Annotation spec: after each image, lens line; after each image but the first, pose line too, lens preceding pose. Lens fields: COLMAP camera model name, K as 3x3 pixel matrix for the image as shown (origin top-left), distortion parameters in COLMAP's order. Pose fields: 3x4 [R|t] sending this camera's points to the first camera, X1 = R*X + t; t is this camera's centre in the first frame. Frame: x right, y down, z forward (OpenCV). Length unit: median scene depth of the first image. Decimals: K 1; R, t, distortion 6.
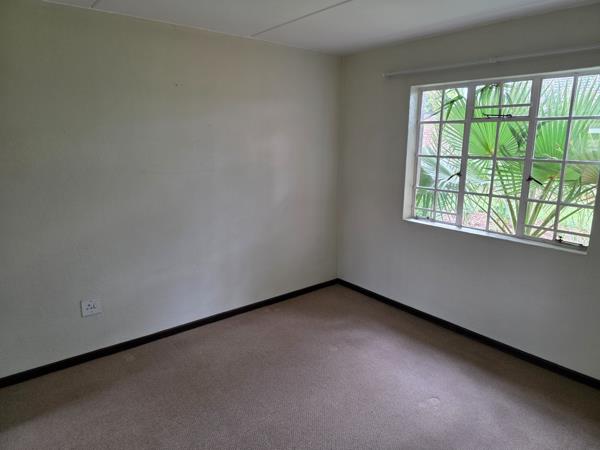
lens RADIAL K [[409.7, 0, 296.0], [0, 409.7, 219.9], [0, 0, 1]] dist [0.059726, -0.033407]
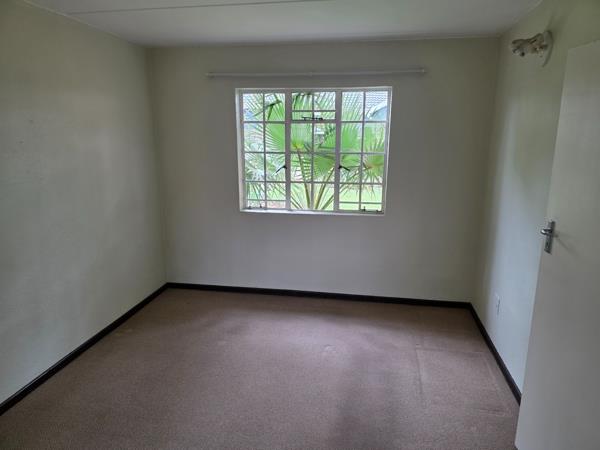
lens RADIAL K [[409.7, 0, 297.7], [0, 409.7, 227.9], [0, 0, 1]] dist [0.059726, -0.033407]
pose [[0.743934, -0.151238, 0.650914, -0.382534], [0.137093, 0.987876, 0.072845, -0.018104], [-0.654040, 0.035044, 0.755648, 0.090870]]
